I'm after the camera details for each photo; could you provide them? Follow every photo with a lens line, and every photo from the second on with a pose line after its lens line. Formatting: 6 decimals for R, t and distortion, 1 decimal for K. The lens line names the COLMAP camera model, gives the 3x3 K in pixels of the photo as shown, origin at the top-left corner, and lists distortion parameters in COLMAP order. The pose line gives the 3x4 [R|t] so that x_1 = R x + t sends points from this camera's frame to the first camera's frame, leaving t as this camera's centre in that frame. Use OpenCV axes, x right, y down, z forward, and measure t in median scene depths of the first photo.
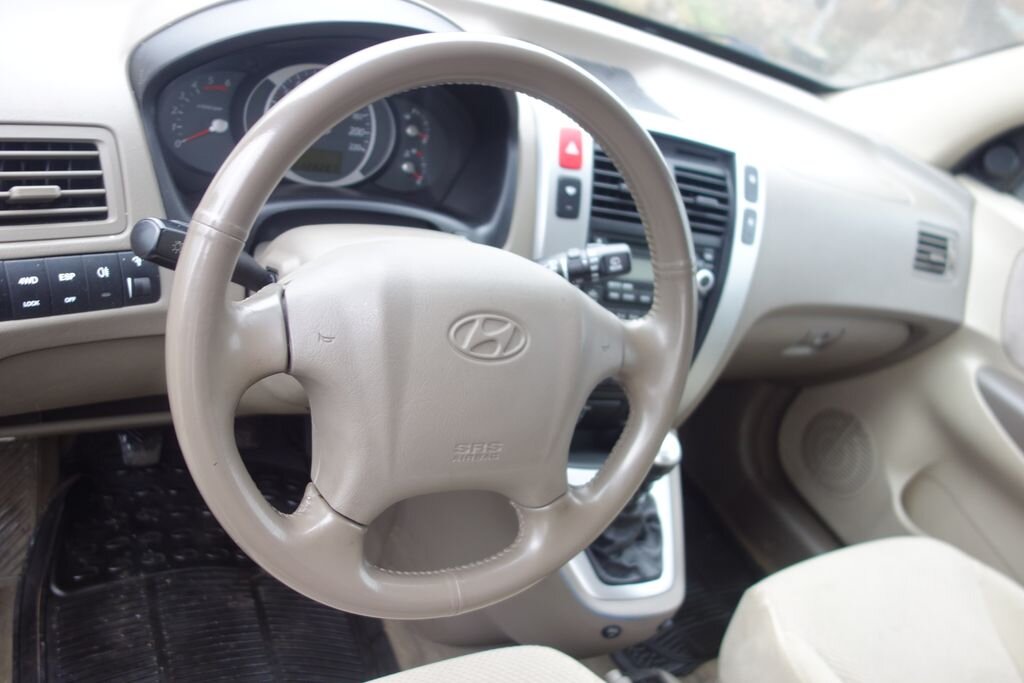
lens RADIAL K [[810.5, 0, 509.2], [0, 810.5, 342.5], [0, 0, 1]] dist [0.007078, -0.005528]
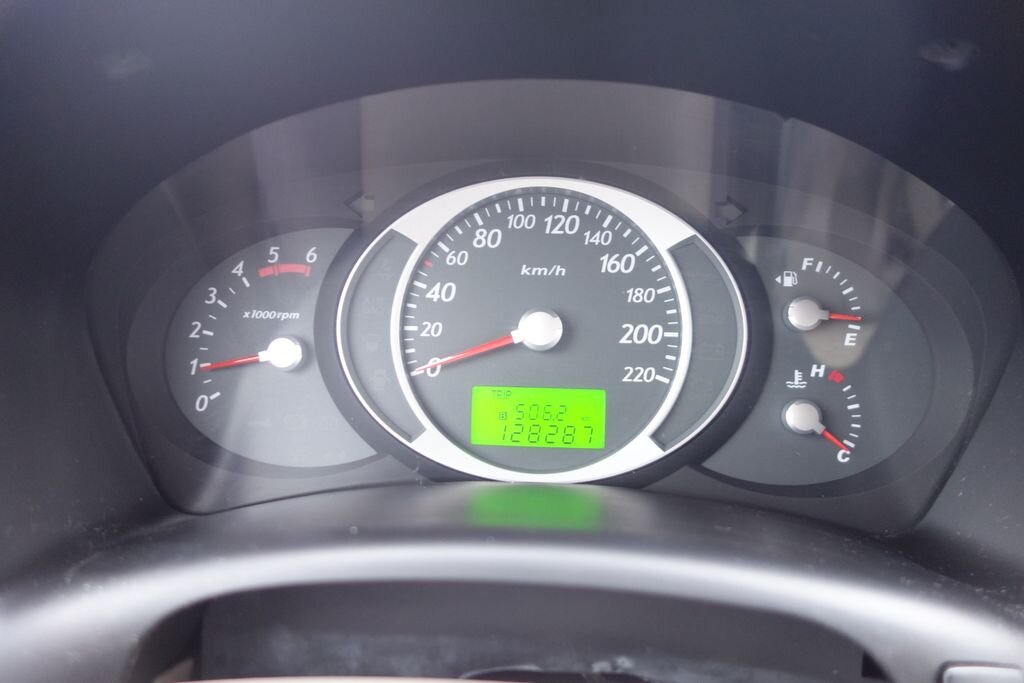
lens RADIAL K [[810.5, 0, 502.7], [0, 810.5, 342.5], [0, 0, 1]] dist [0.007078, -0.005528]
pose [[0.801245, -0.128748, -0.584321, -0.017846], [-0.062341, 0.953297, -0.295532, -0.125931], [0.595080, 0.273220, 0.755798, 0.605196]]
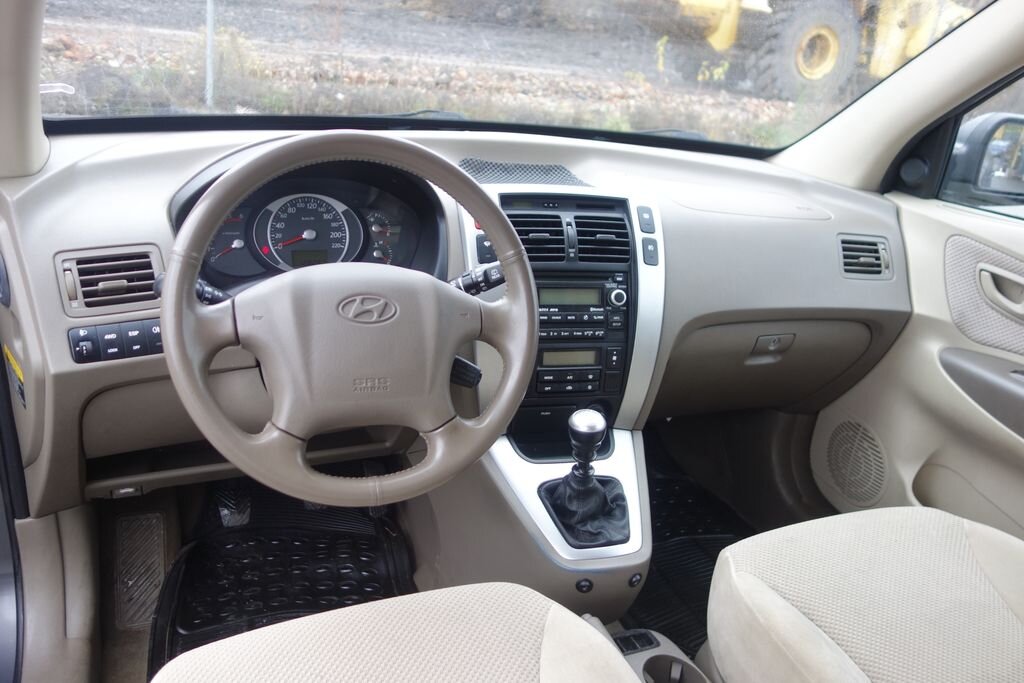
lens RADIAL K [[810.5, 0, 505.2], [0, 810.5, 337.7], [0, 0, 1]] dist [0.007078, -0.005528]
pose [[0.968017, -0.182898, -0.171730, 0.280515], [0.142765, 0.964442, -0.222419, 0.246731], [0.206304, 0.190788, 0.959708, -0.247717]]
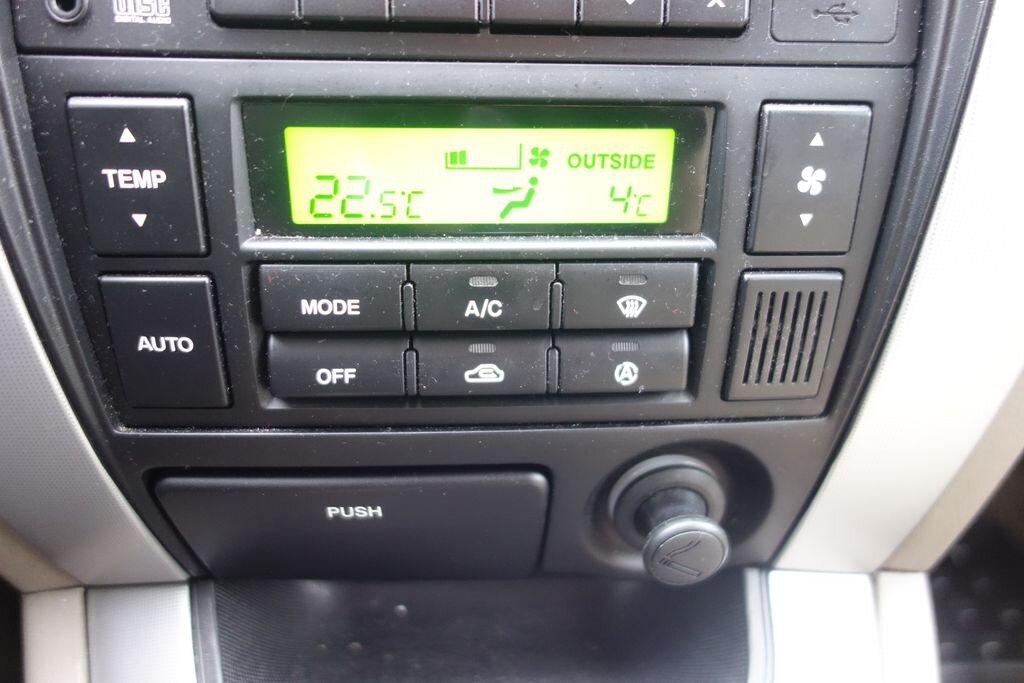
lens RADIAL K [[810.5, 0, 505.6], [0, 810.5, 337.8], [0, 0, 1]] dist [0.007078, -0.005528]
pose [[0.909879, -0.106493, -0.400973, 0.227719], [0.081585, 0.993551, -0.078742, 0.057895], [0.406772, 0.038932, 0.912700, 0.850923]]
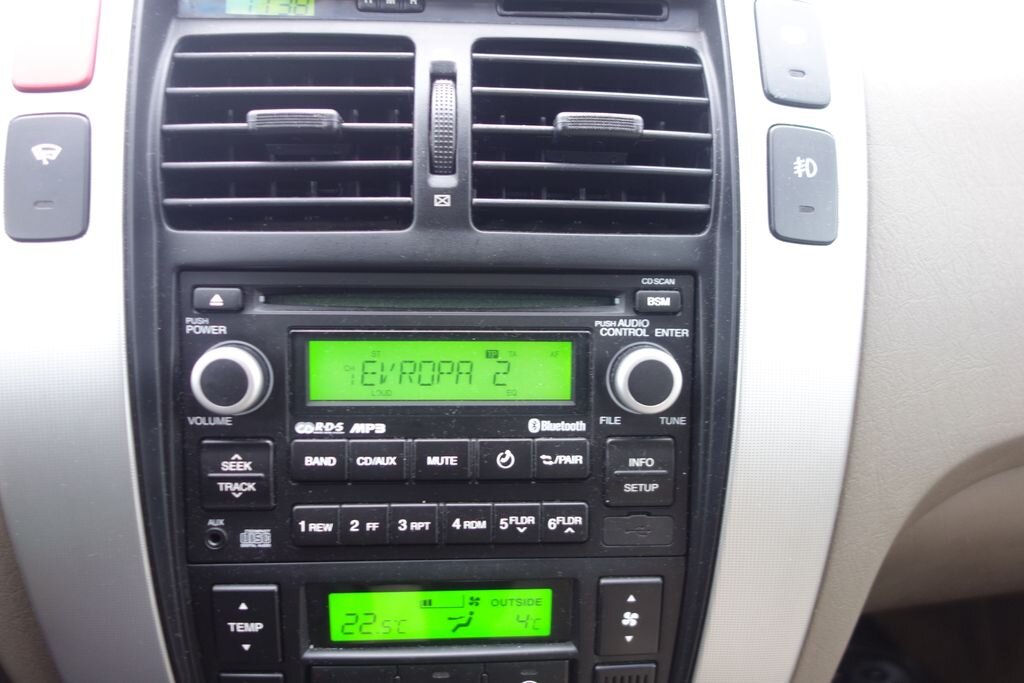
lens RADIAL K [[810.5, 0, 512.7], [0, 810.5, 350.1], [0, 0, 1]] dist [0.007078, -0.005528]
pose [[0.907637, -0.140780, -0.395444, 0.321821], [0.072227, 0.980409, -0.183252, -0.036584], [0.413495, 0.137764, 0.900024, 0.721862]]
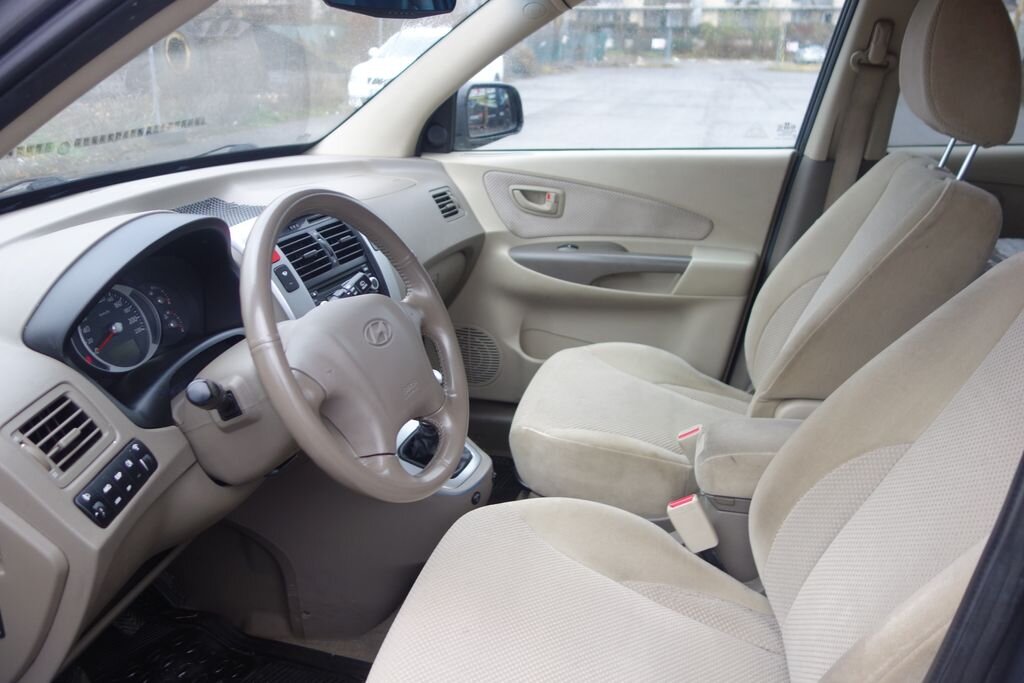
lens RADIAL K [[810.5, 0, 507.8], [0, 810.5, 343.2], [0, 0, 1]] dist [0.007078, -0.005528]
pose [[0.645420, -0.561595, 0.517729, -0.449791], [0.597060, 0.793676, 0.116606, -0.014961], [-0.476394, 0.233856, 0.847561, -0.375318]]
